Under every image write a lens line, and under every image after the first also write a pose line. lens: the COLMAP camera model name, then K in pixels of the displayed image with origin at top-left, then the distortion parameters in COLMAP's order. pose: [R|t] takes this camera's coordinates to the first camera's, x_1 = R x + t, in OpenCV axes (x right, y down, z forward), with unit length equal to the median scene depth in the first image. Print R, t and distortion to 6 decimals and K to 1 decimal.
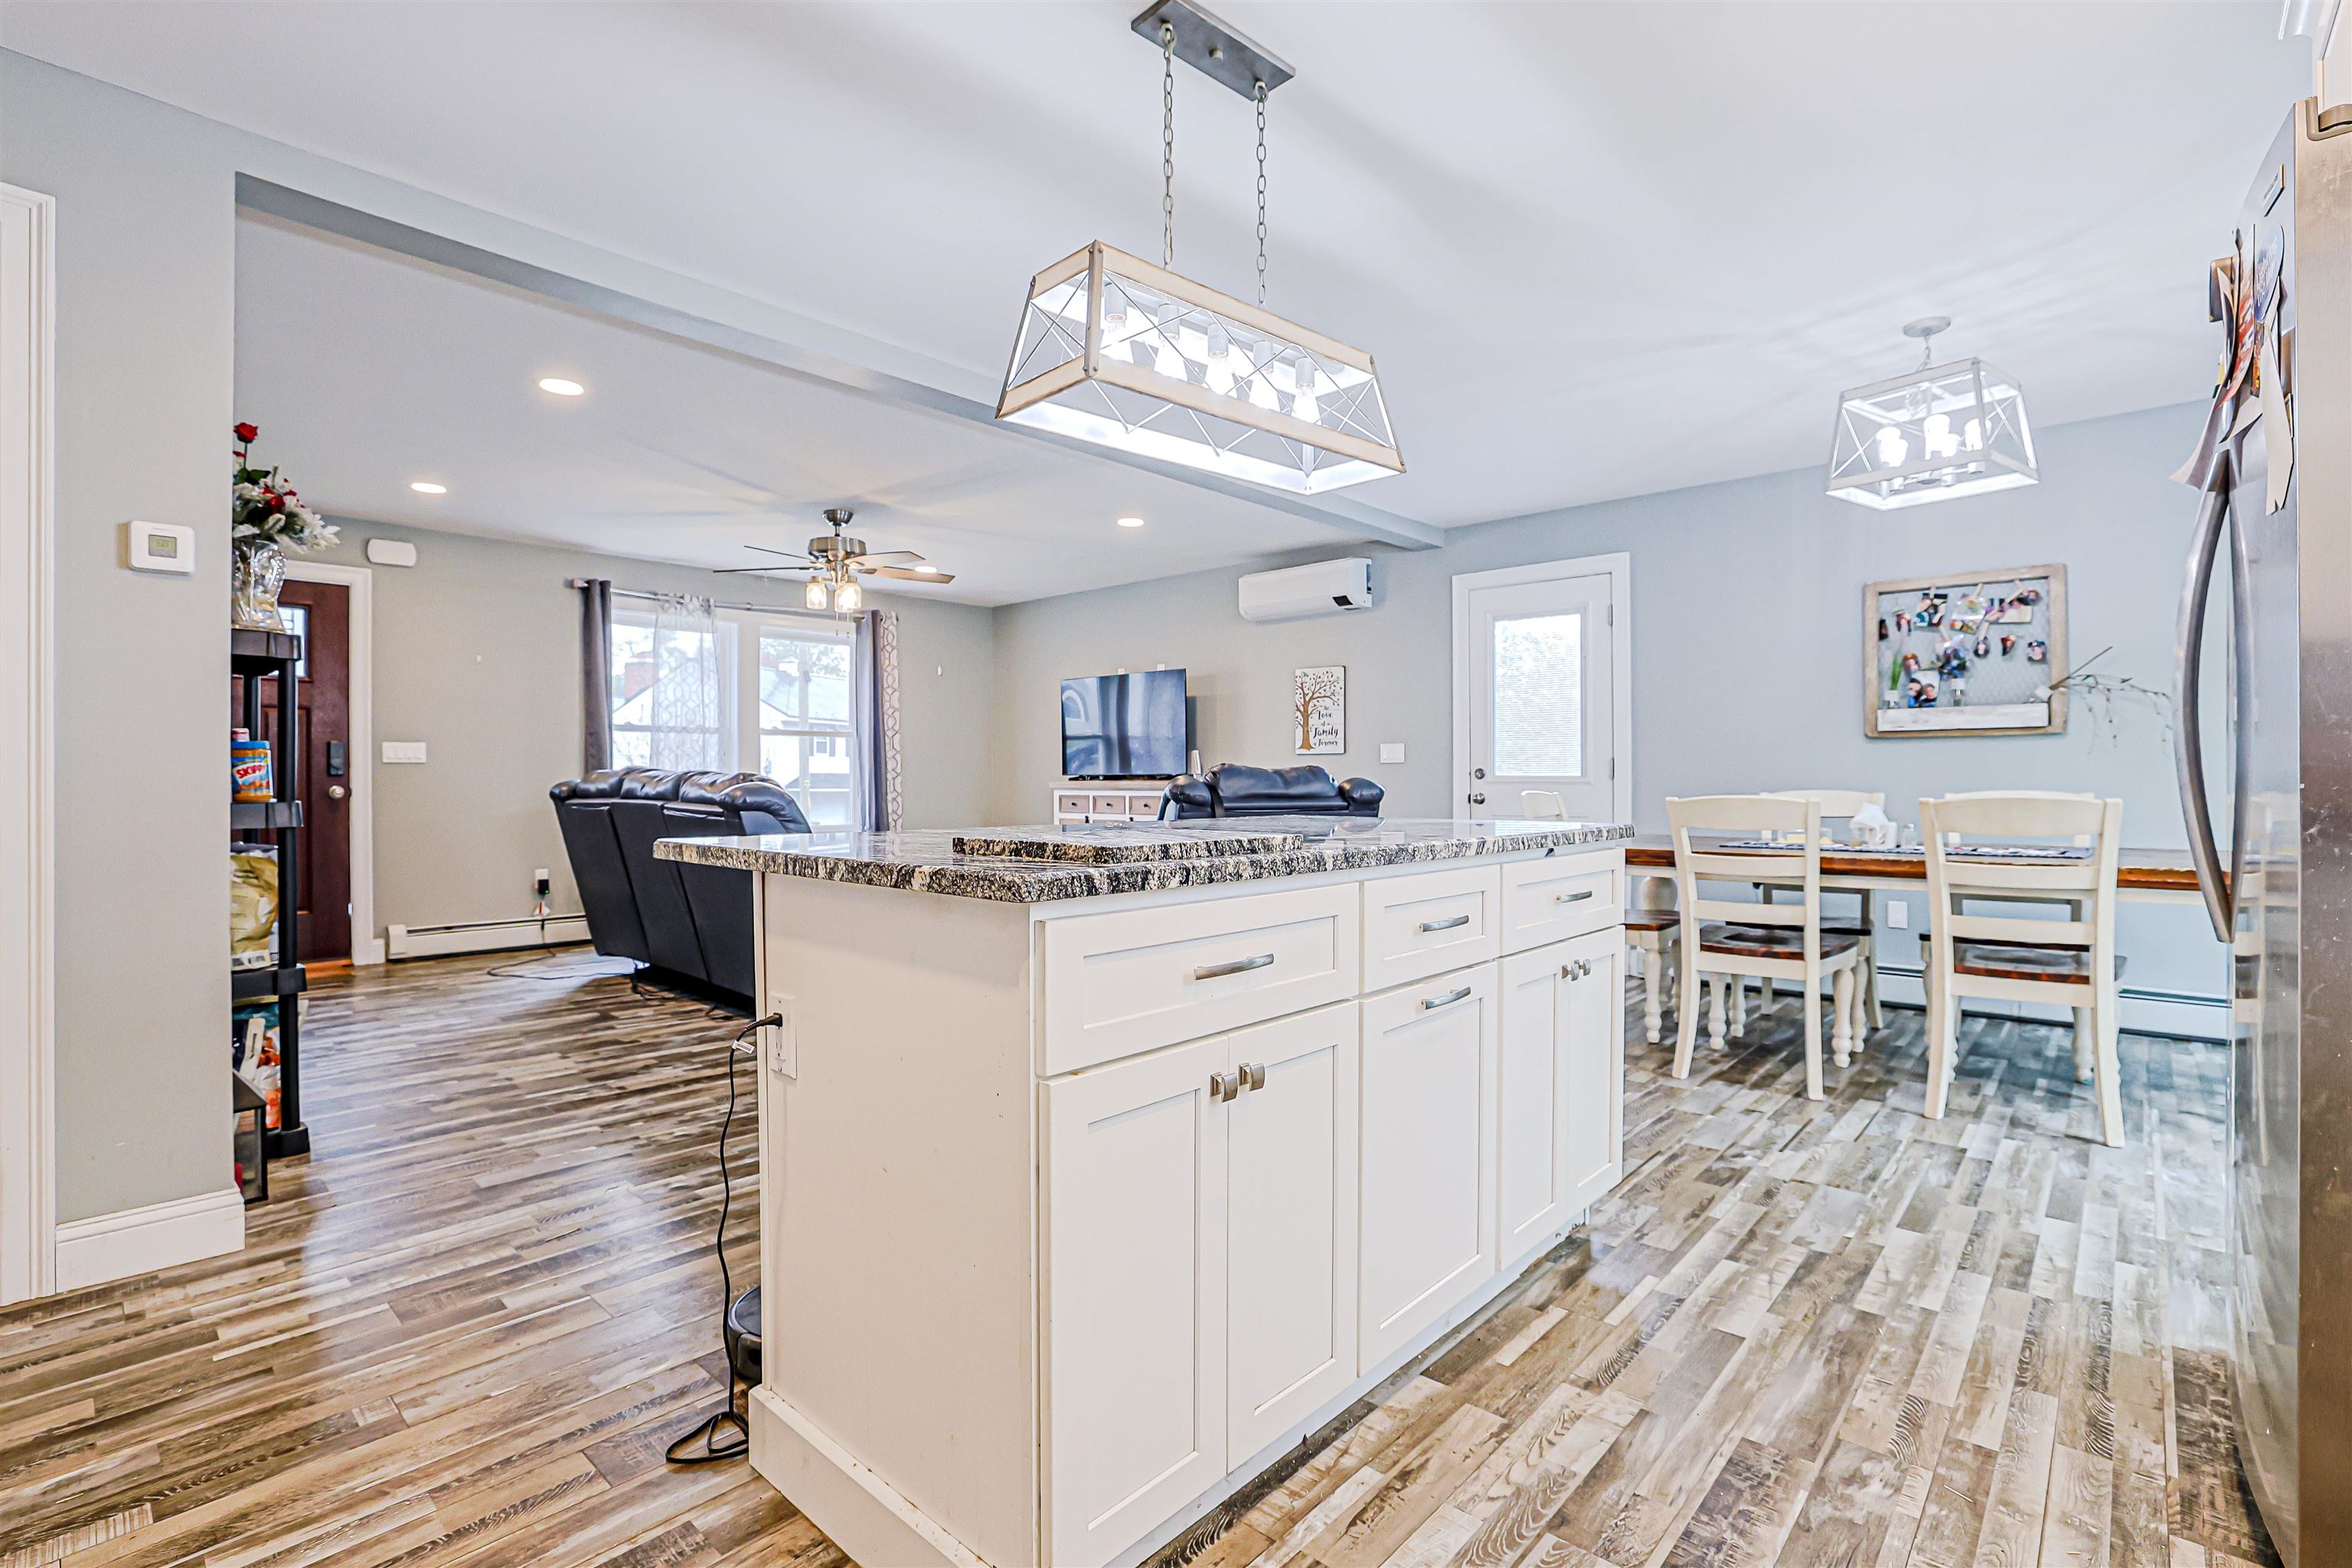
lens RADIAL K [[1079.5, 0, 1159.4], [0, 1079.5, 781.2], [0, 0, 1]] dist [-0.051104, 0.015955]
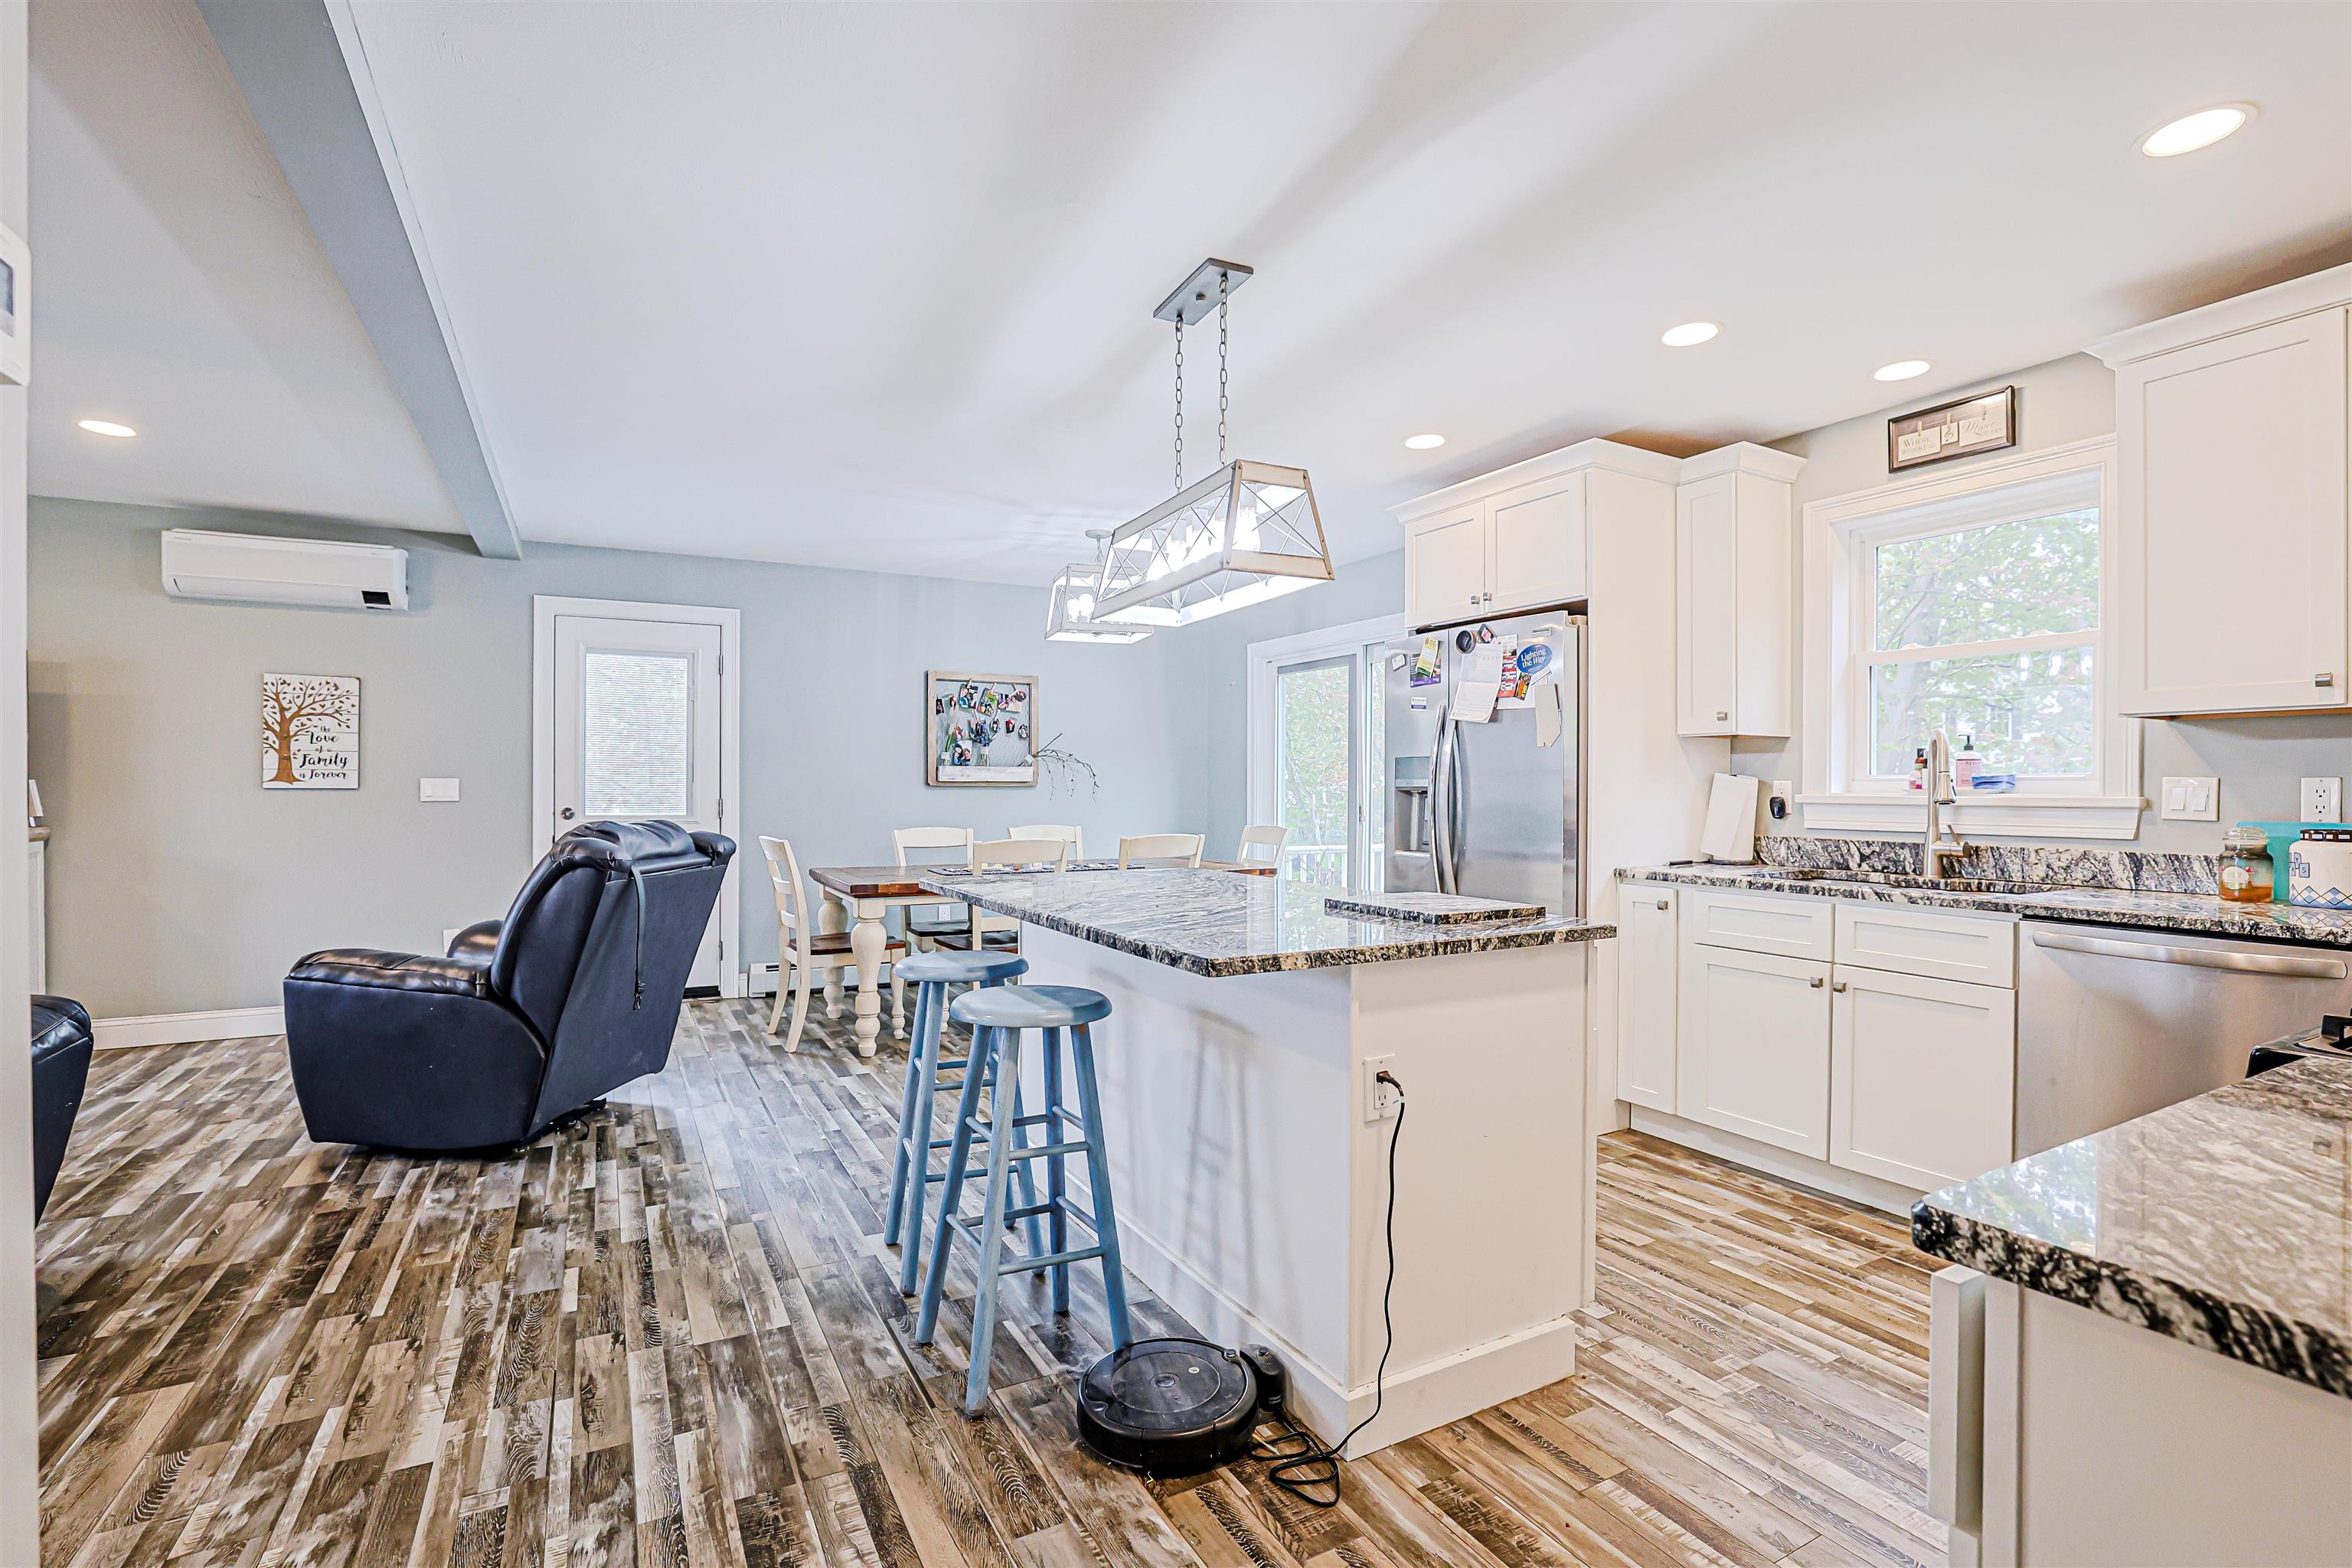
lens RADIAL K [[1082.5, 0, 1175.1], [0, 1082.5, 787.0], [0, 0, 1]] dist [-0.046804, 0.017684]
pose [[0.310456, 0.003407, 0.950581, -0.435520], [0.000076, 0.999993, -0.003609, -0.028168], [-0.950588, 0.001193, 0.310454, 0.223942]]
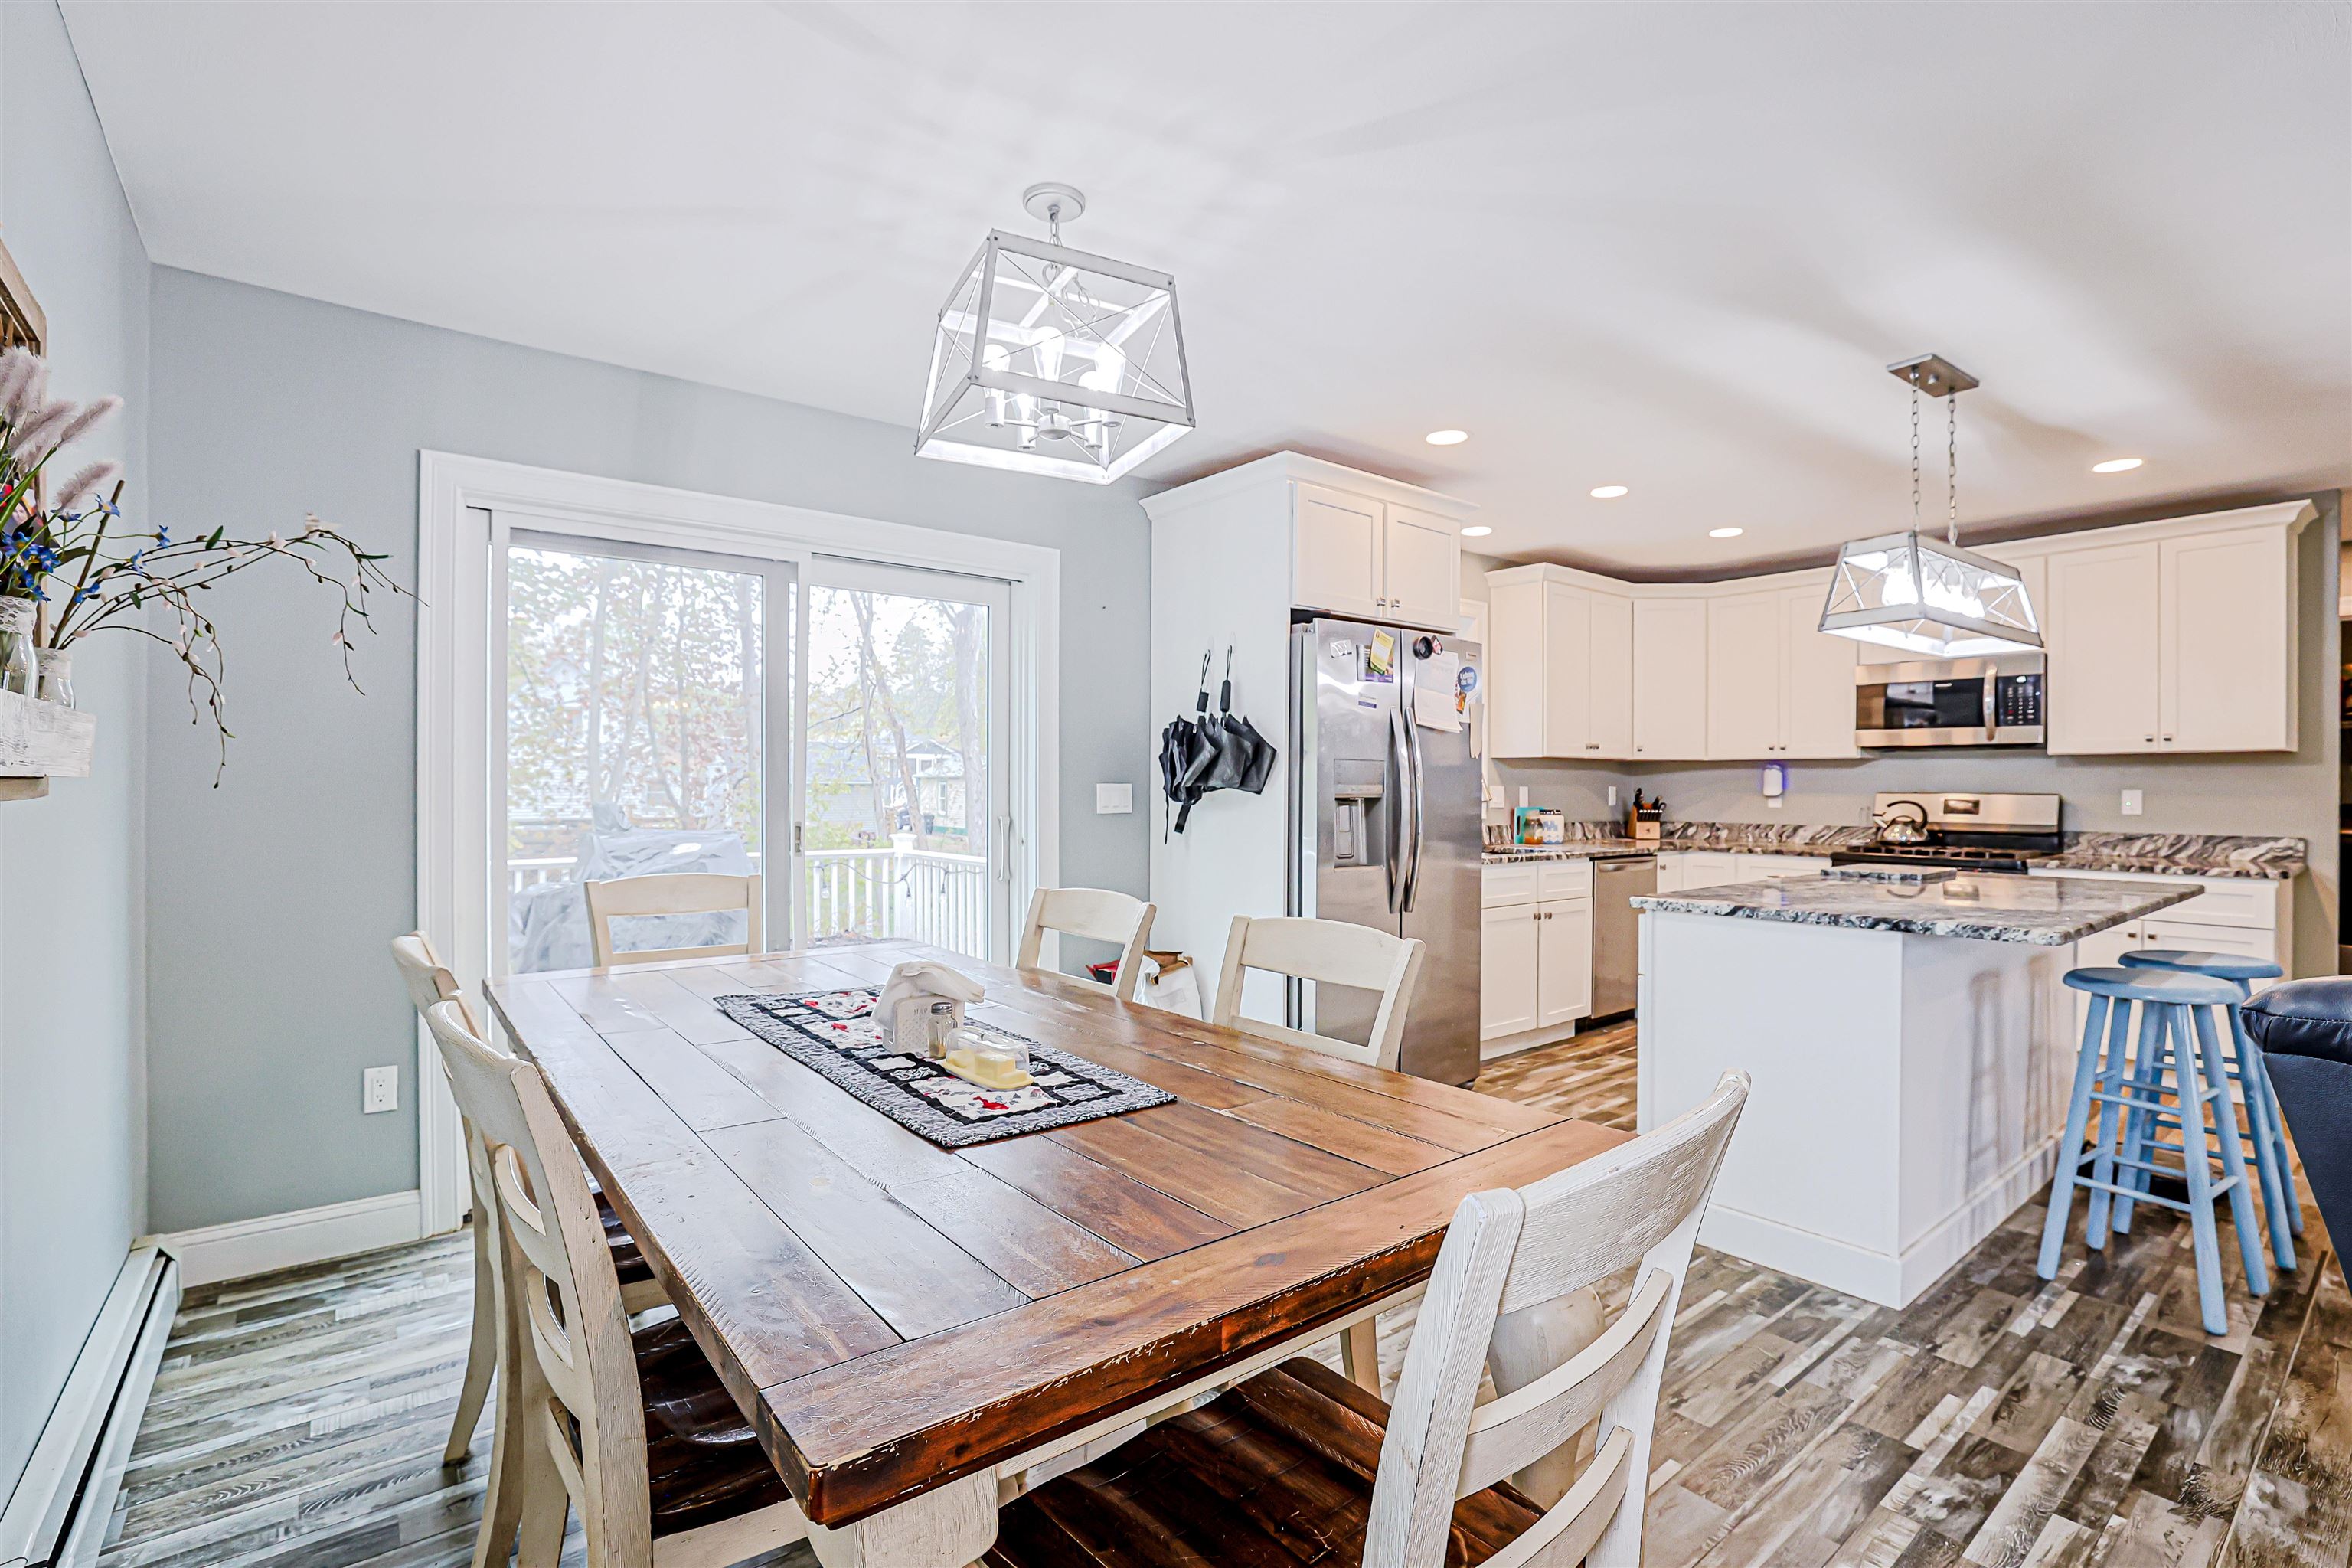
lens RADIAL K [[1069.2, 0, 1176.0], [0, 1069.2, 784.0], [0, 0, 1]] dist [-0.045369, 0.014668]
pose [[-0.988518, 0.000832, 0.151101, 0.322701], [0.000787, 1.000000, -0.000357, -0.036272], [-0.151101, -0.000234, -0.988518, 0.951463]]
